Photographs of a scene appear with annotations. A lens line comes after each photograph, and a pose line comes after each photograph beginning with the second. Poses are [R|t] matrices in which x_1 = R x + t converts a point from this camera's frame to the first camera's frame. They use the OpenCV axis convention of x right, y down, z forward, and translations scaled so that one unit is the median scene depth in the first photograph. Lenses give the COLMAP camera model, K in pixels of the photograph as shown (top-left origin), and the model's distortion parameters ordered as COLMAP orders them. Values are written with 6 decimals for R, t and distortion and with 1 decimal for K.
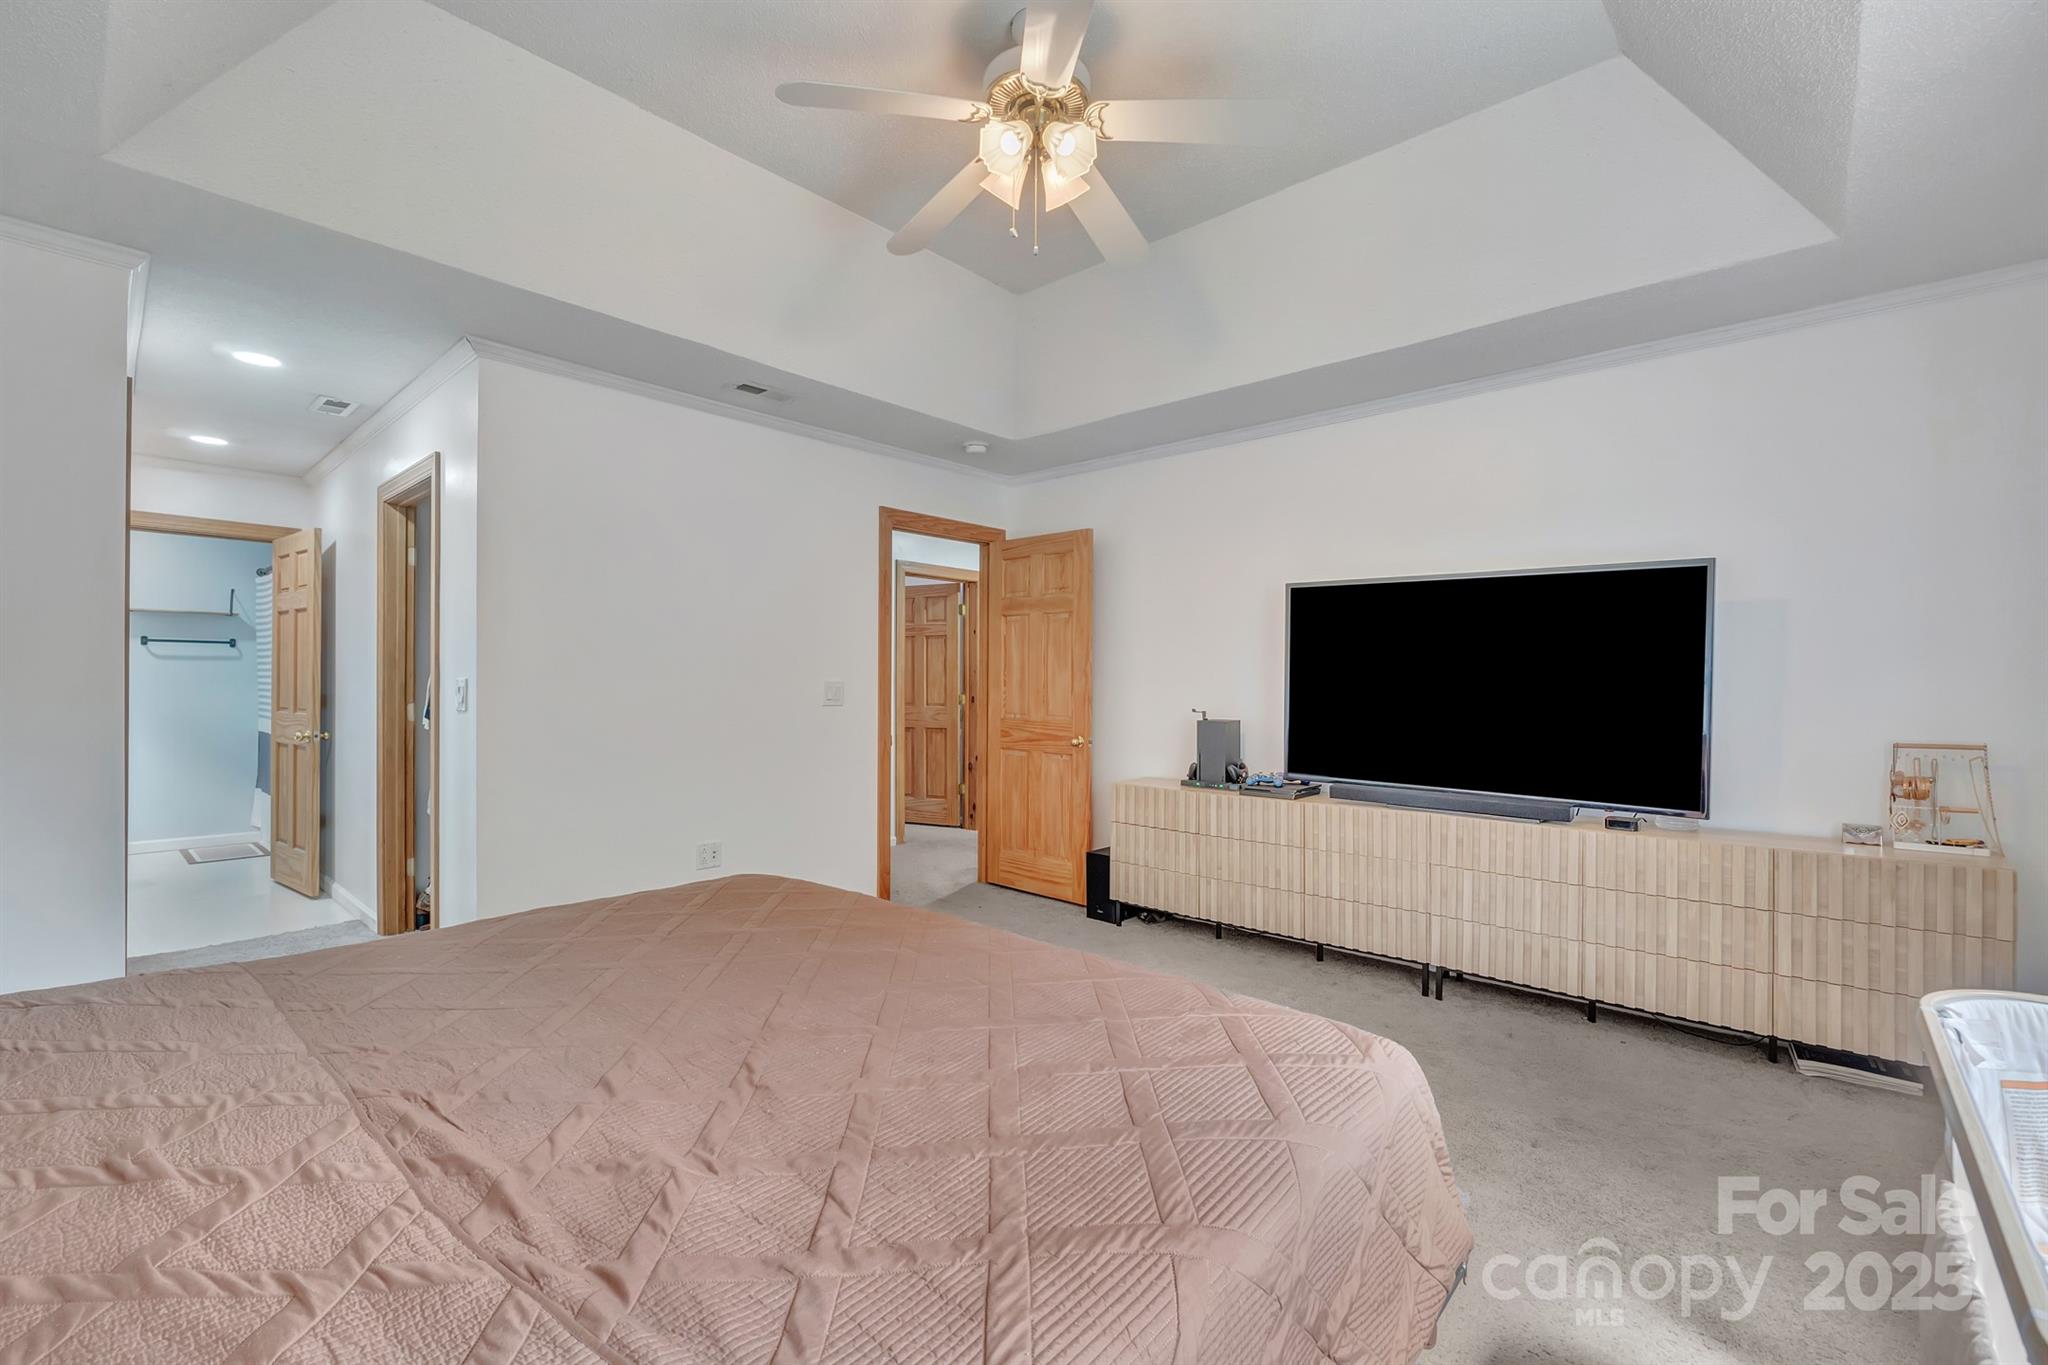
lens RADIAL K [[864.4, 0, 1012.3], [0, 864.4, 677.4], [0, 0, 1]] dist [-0.004900, -0.000412]
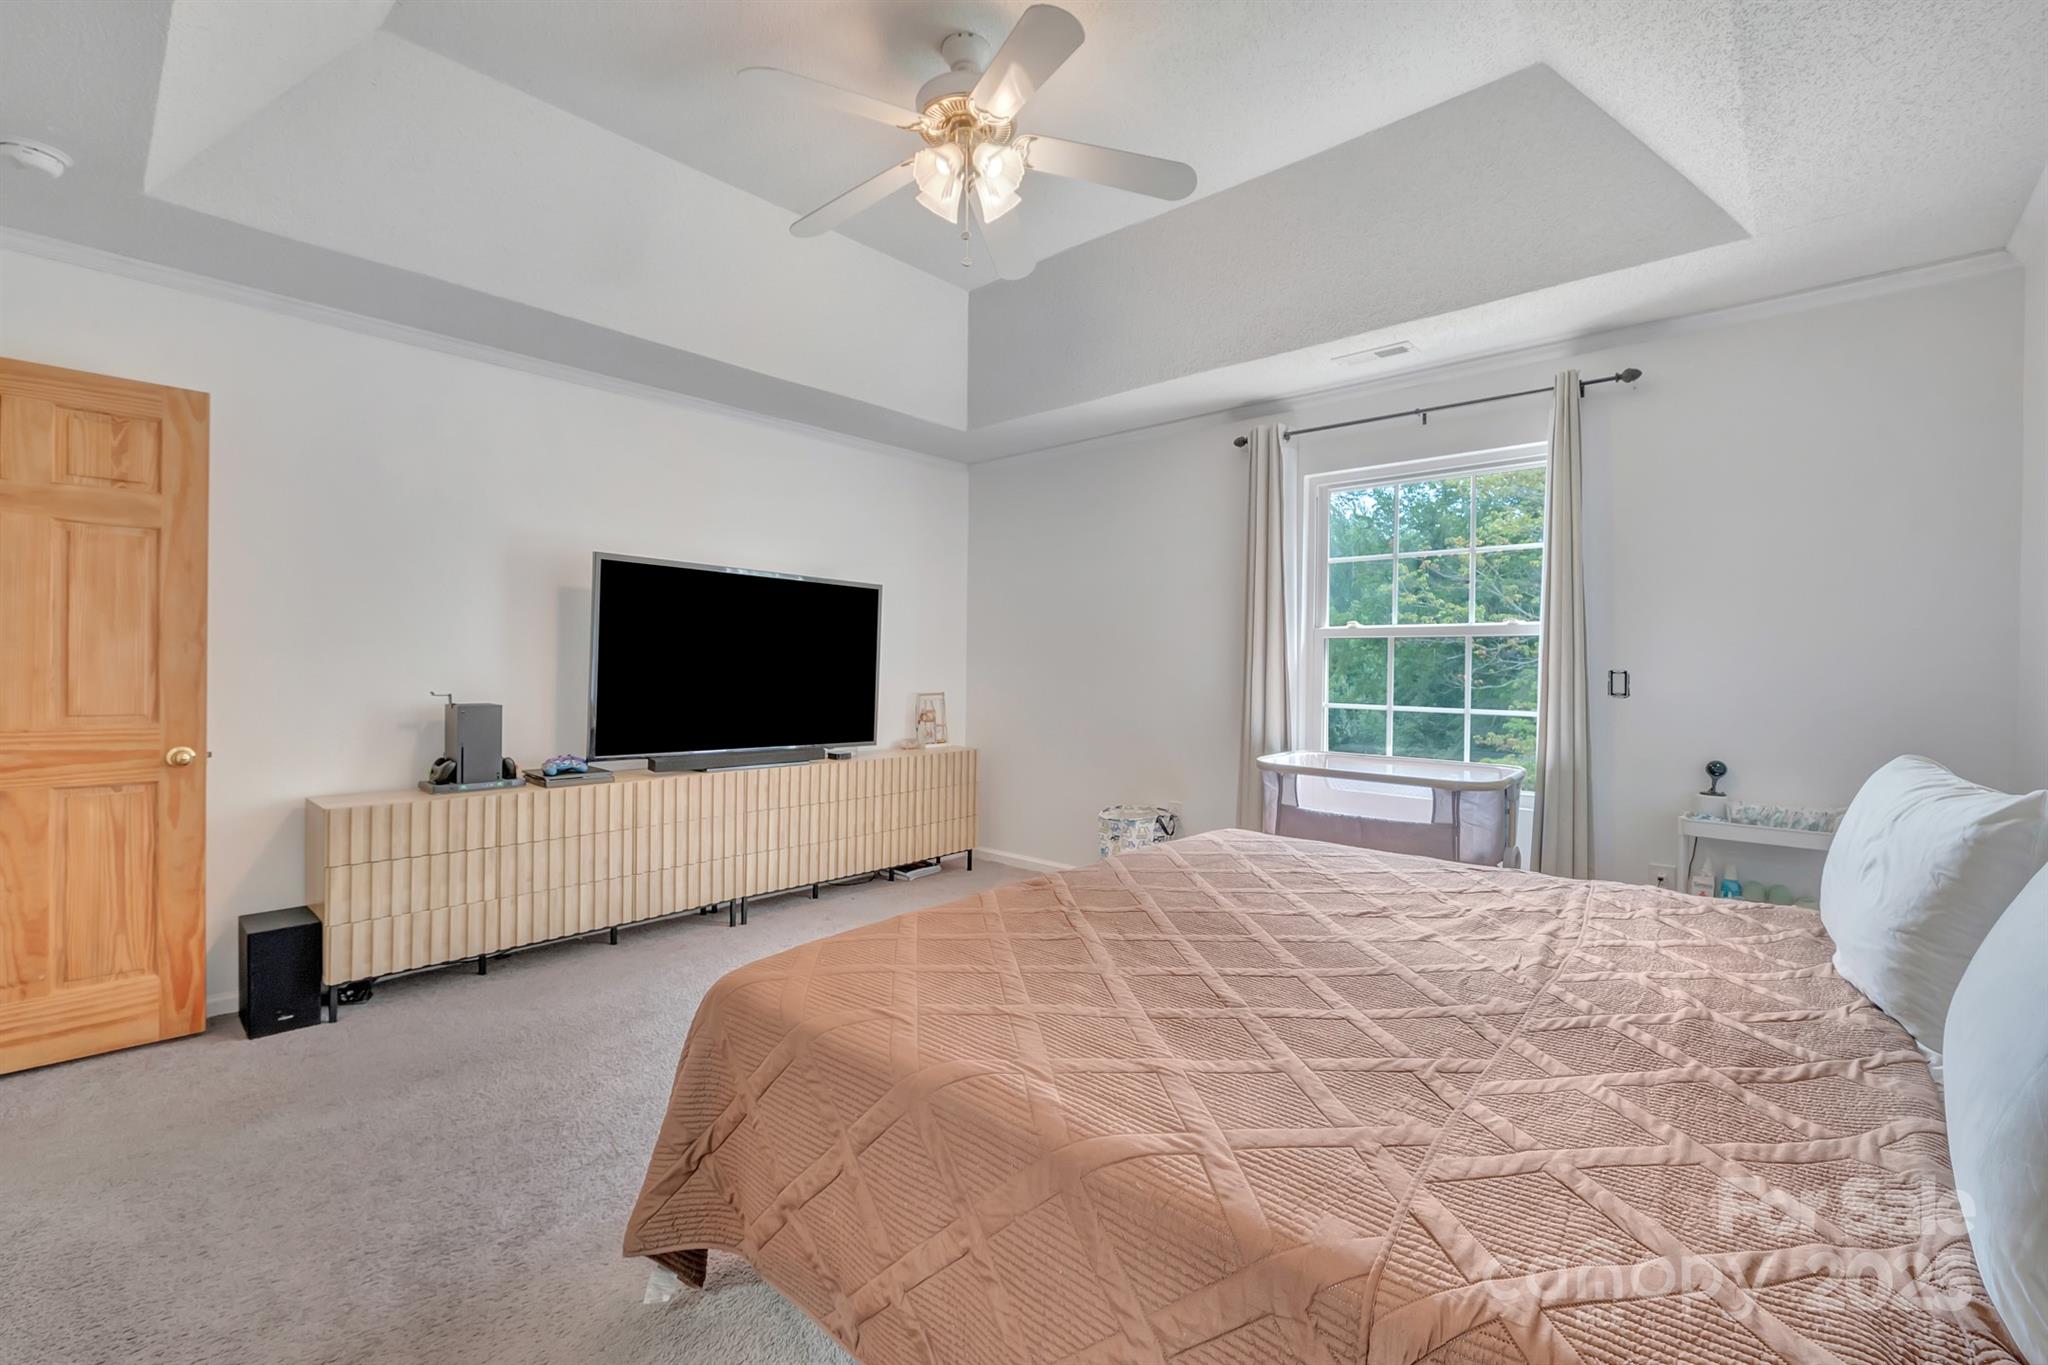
lens RADIAL K [[871.0, 0, 1024.1], [0, 871.0, 667.9], [0, 0, 1]] dist [-0.003882, -0.001044]
pose [[-0.008876, -0.004243, 0.999952, -0.644392], [-0.014731, 0.999883, 0.004112, 0.006102], [-0.999852, -0.014693, -0.008937, 0.565585]]
